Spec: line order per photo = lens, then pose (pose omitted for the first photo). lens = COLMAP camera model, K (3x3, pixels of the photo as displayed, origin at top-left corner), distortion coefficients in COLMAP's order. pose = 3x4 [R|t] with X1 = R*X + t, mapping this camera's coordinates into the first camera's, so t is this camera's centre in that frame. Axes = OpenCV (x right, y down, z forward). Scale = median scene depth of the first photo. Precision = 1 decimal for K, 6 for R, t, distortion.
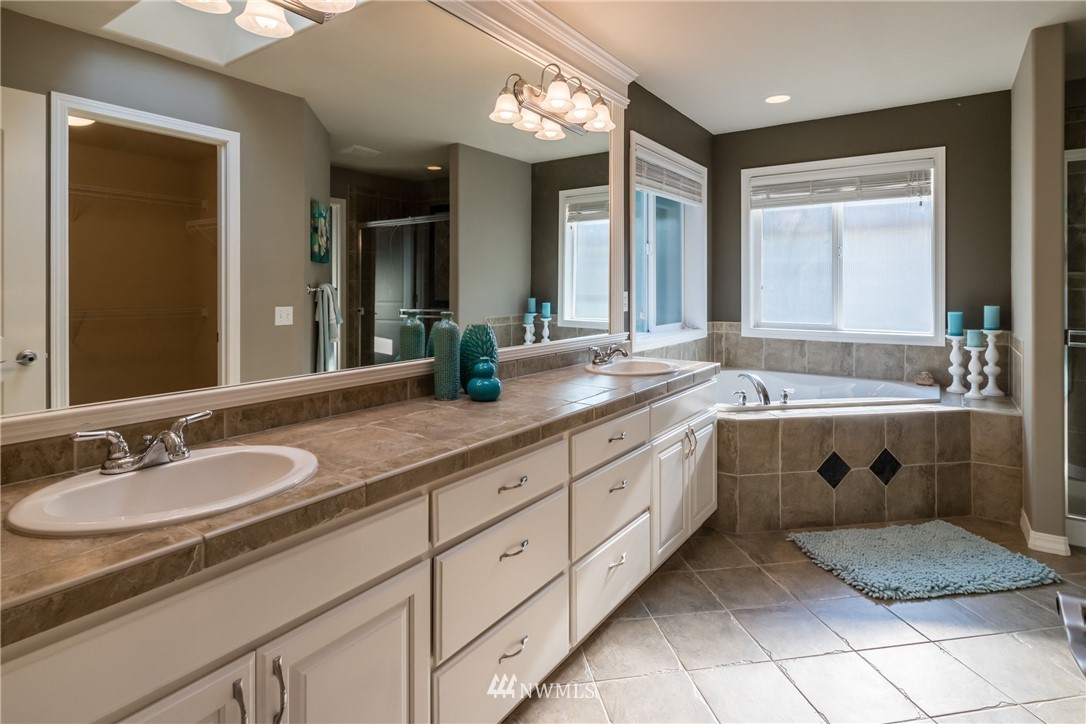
lens RADIAL K [[566.6, 0, 543.5], [0, 566.6, 288.3], [0, 0, 1]] dist [0.000079, 0.000288]
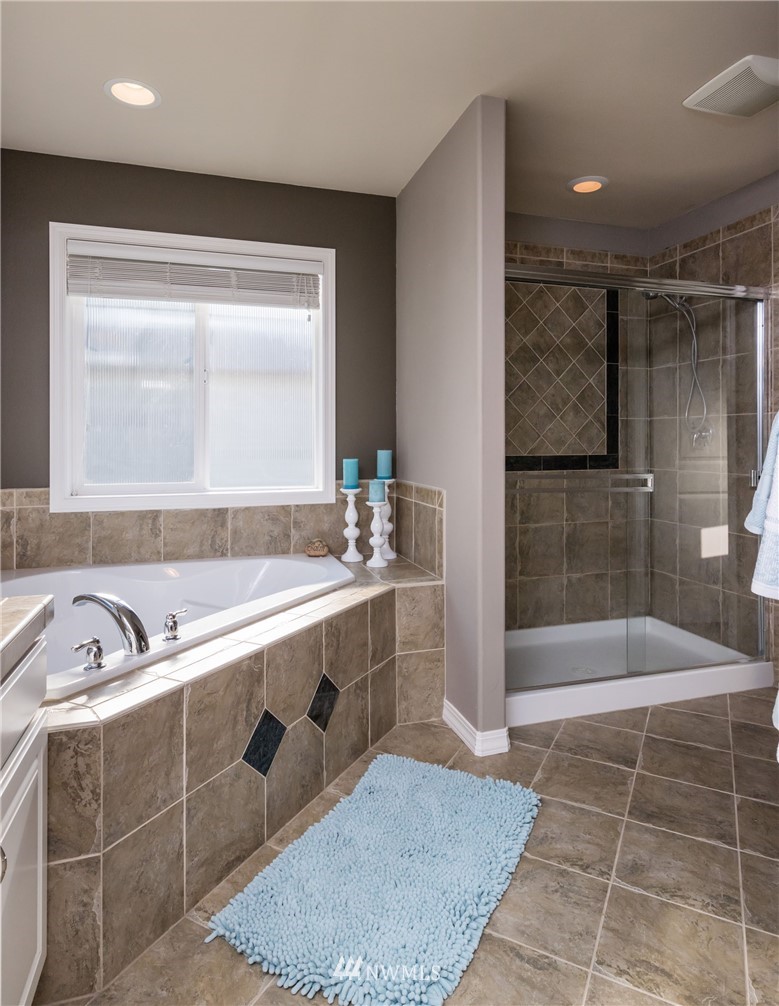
lens RADIAL K [[607.3, 0, 391.7], [0, 607.3, 438.9], [0, 0, 1]] dist [0.006538, -0.000436]
pose [[0.612326, 0.000246, 0.790605, 0.091996], [0.006173, 0.999968, -0.005092, 0.018867], [-0.790581, 0.007998, 0.612305, 0.435893]]
